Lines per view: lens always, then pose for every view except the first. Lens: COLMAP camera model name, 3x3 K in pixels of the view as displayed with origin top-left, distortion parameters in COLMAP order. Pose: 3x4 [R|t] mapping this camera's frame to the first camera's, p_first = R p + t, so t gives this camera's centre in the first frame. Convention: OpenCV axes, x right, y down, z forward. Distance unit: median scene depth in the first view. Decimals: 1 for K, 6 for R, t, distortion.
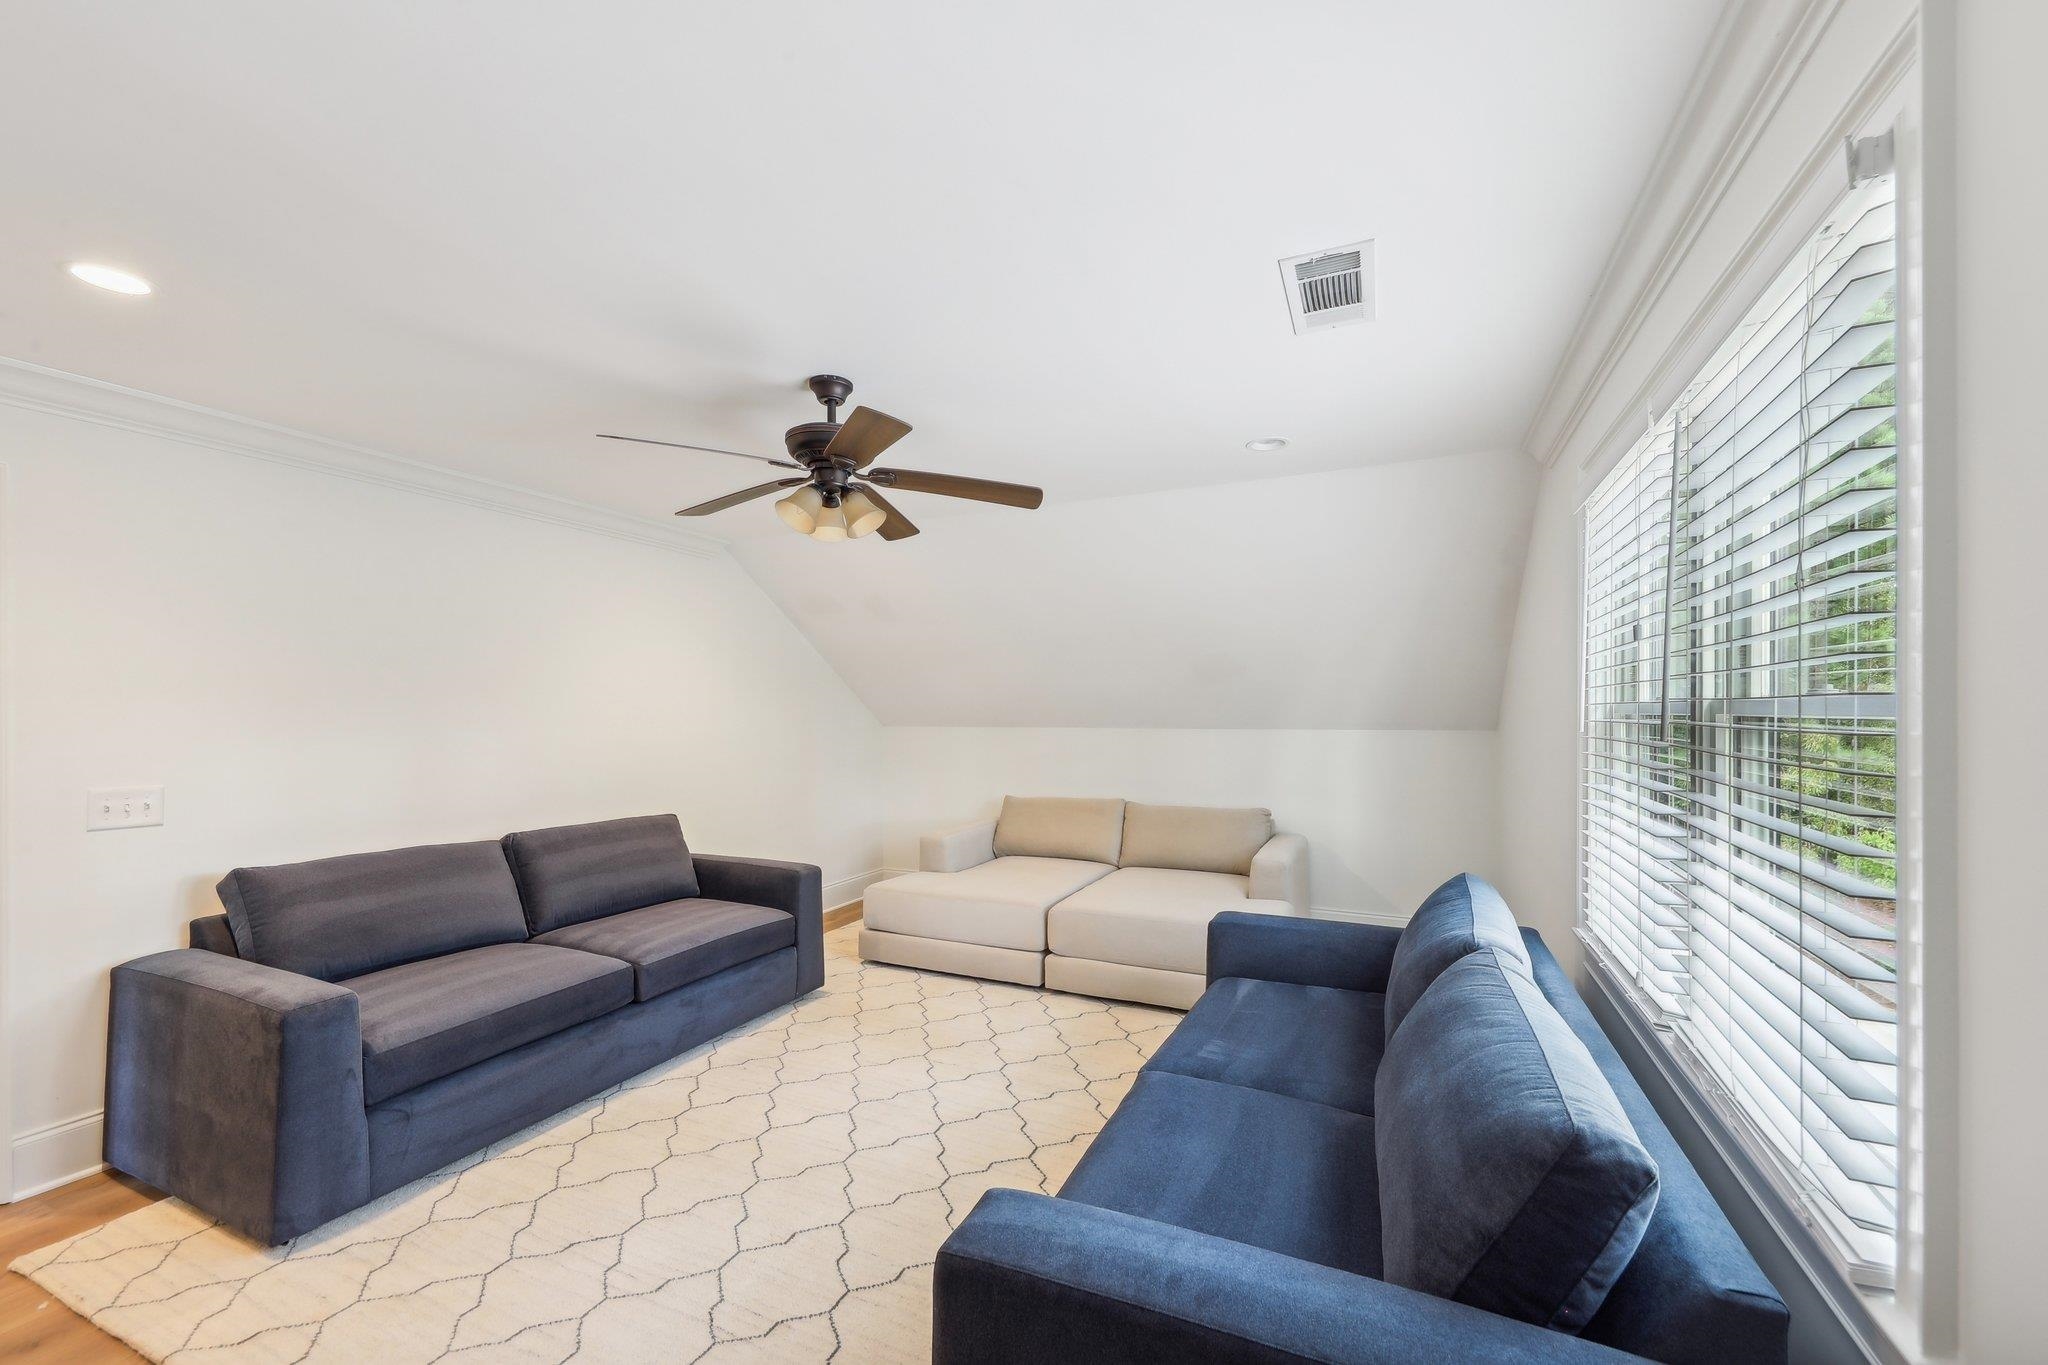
lens RADIAL K [[836.4, 0, 1022.7], [0, 836.4, 711.5], [0, 0, 1]] dist [-0.000347, -0.000079]
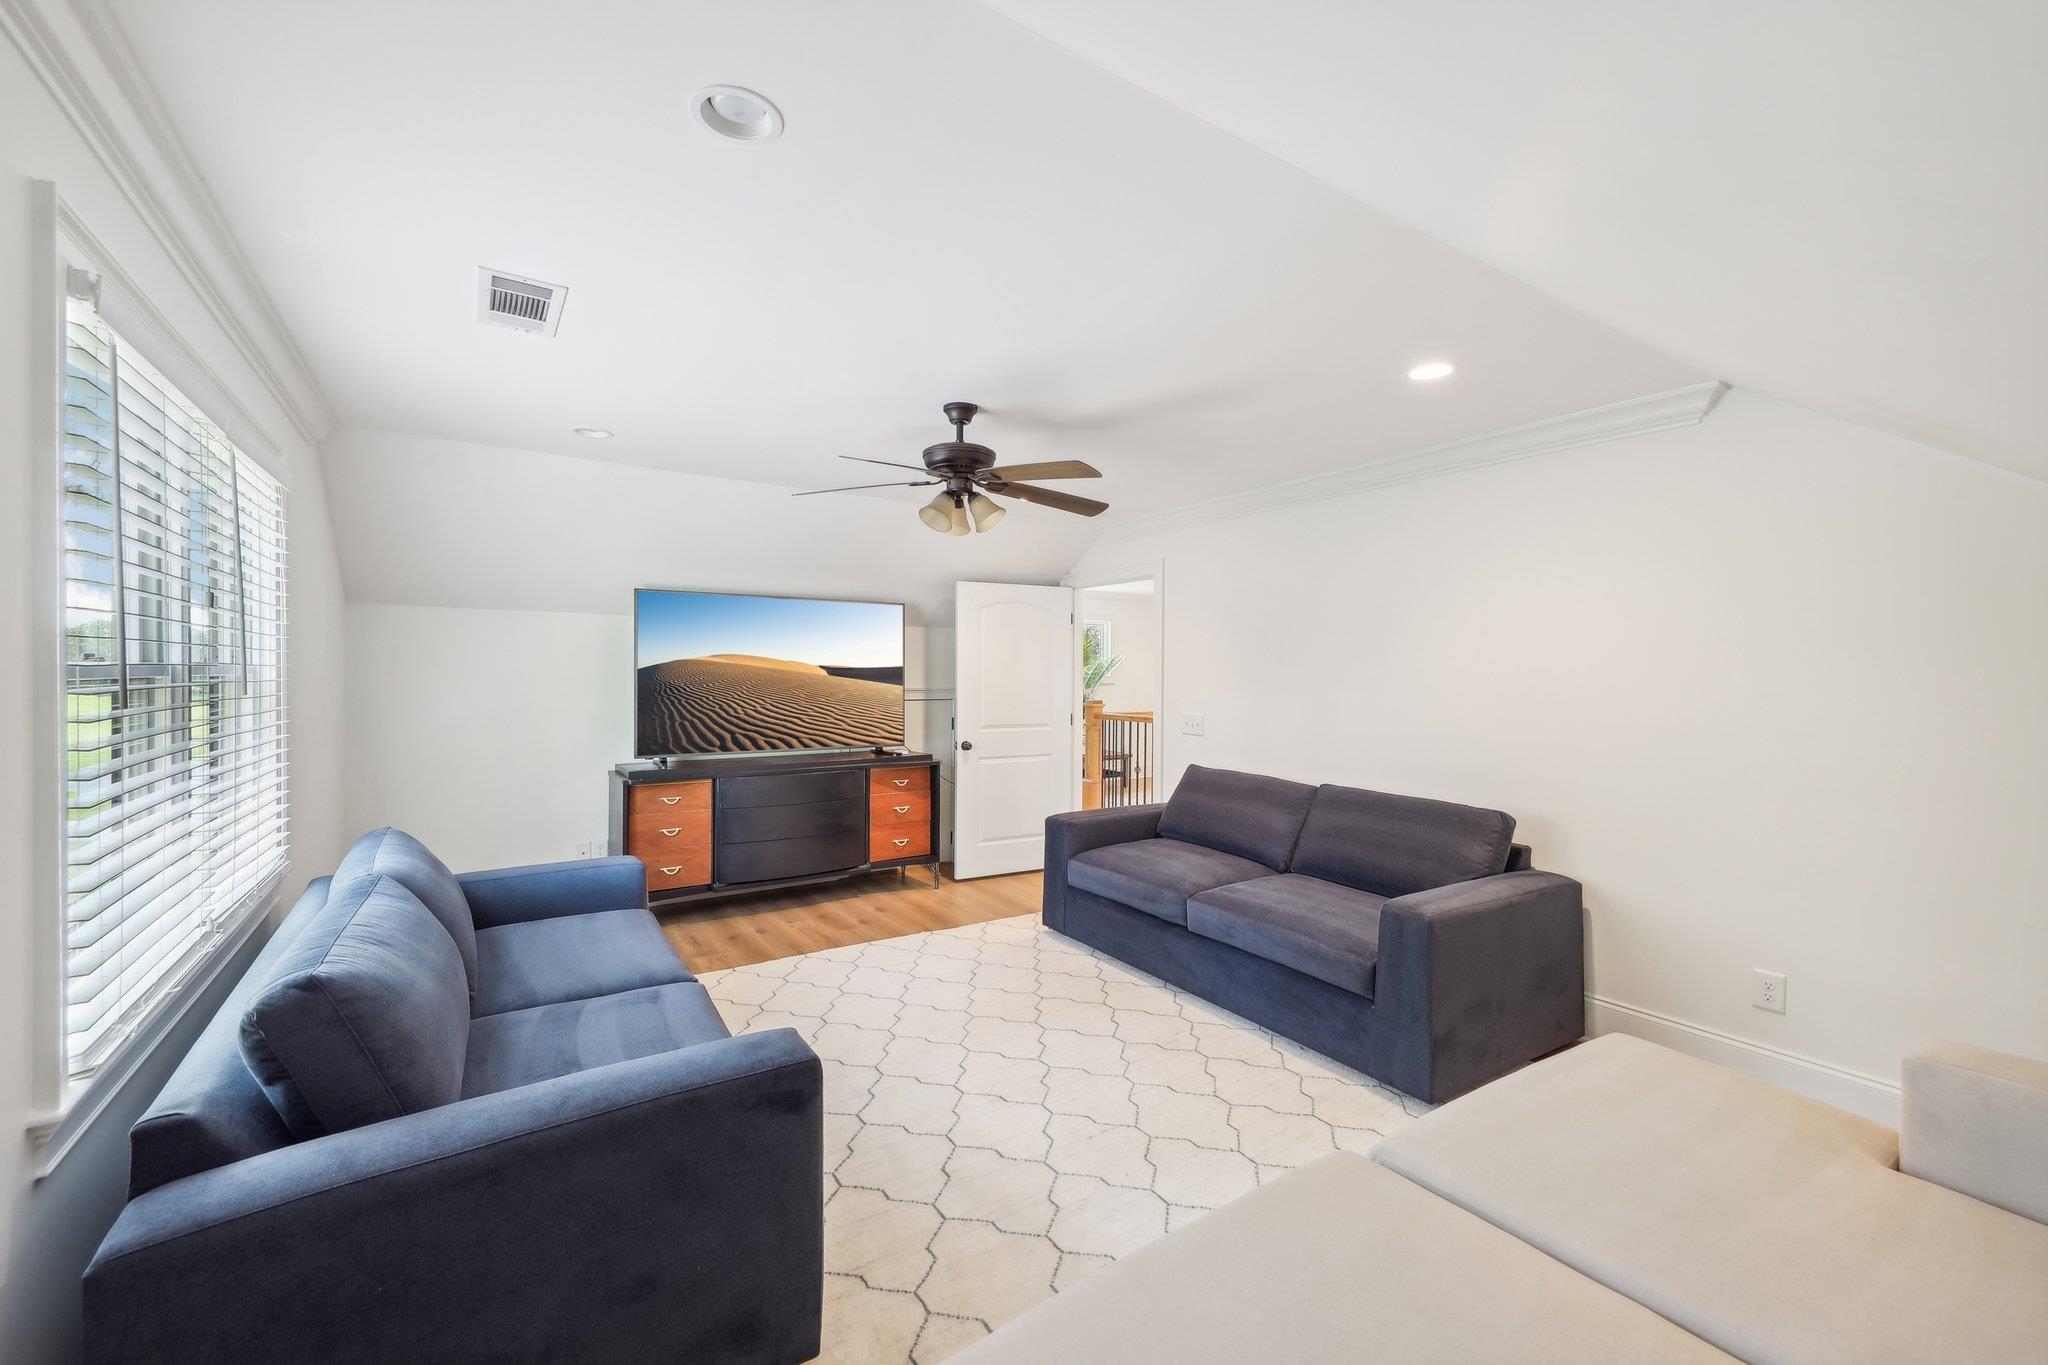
lens RADIAL K [[854.4, 0, 1024.0], [0, 854.4, 682.5], [0, 0, 1]] dist [0.000636, 0.000028]
pose [[-0.543902, 0.013726, -0.839036, 0.746227], [-0.007377, 0.999749, 0.021137, -0.013137], [0.839116, 0.017686, -0.543665, 1.690949]]
